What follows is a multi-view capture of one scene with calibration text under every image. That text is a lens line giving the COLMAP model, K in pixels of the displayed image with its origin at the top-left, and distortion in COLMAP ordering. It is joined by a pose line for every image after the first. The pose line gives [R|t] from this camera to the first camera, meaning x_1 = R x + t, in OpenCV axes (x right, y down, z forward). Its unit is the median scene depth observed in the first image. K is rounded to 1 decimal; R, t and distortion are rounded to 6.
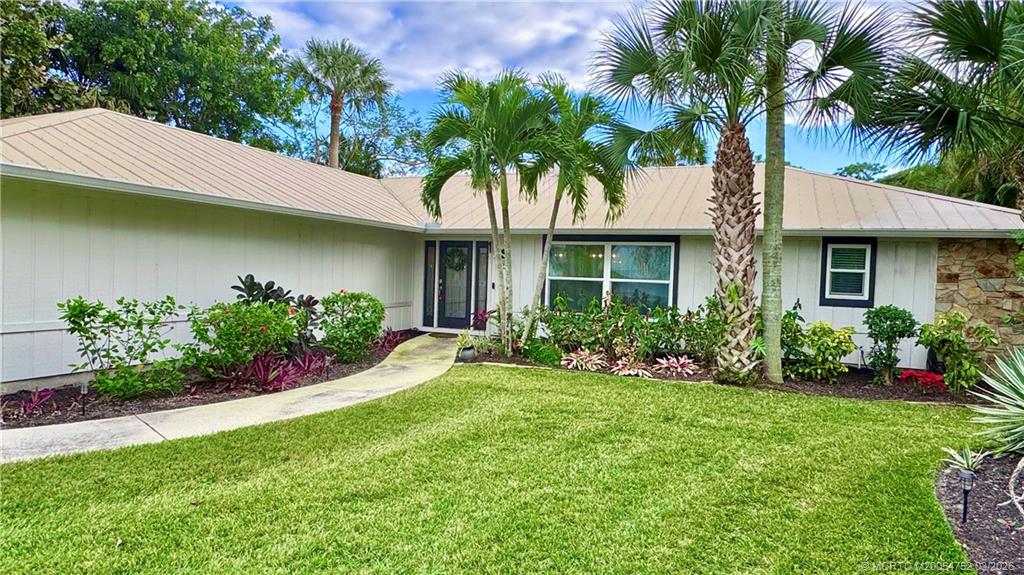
lens RADIAL K [[636.7, 0, 503.6], [0, 636.7, 291.0], [0, 0, 1]] dist [0.003177, 0.003917]
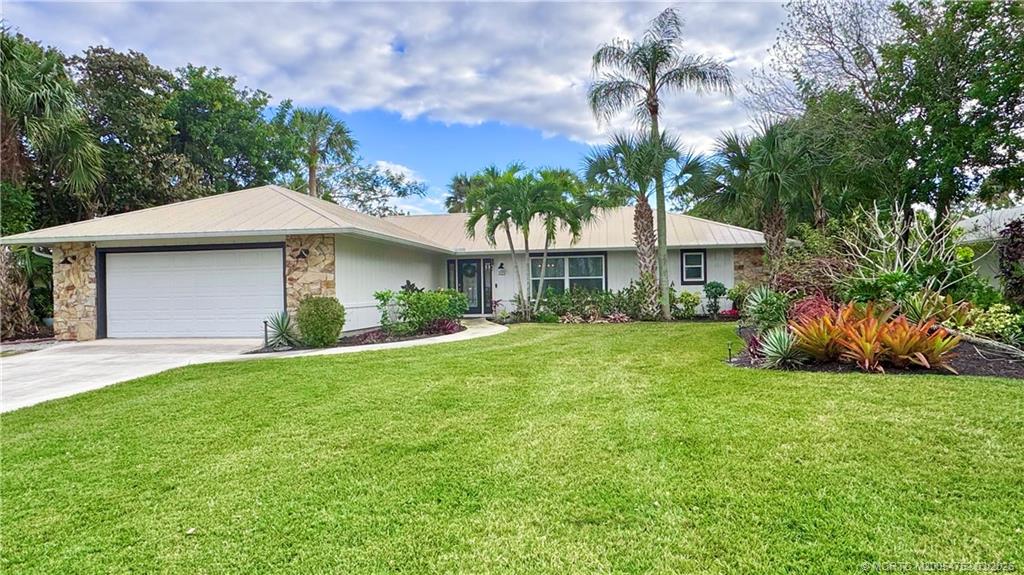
lens RADIAL K [[632.9, 0, 516.4], [0, 632.9, 291.0], [0, 0, 1]] dist [0.002307, 0.003692]
pose [[0.968066, -0.049404, 0.245779, -0.458364], [0.056073, 0.998222, -0.020204, 0.052044], [-0.244344, 0.033340, 0.969115, -0.730791]]
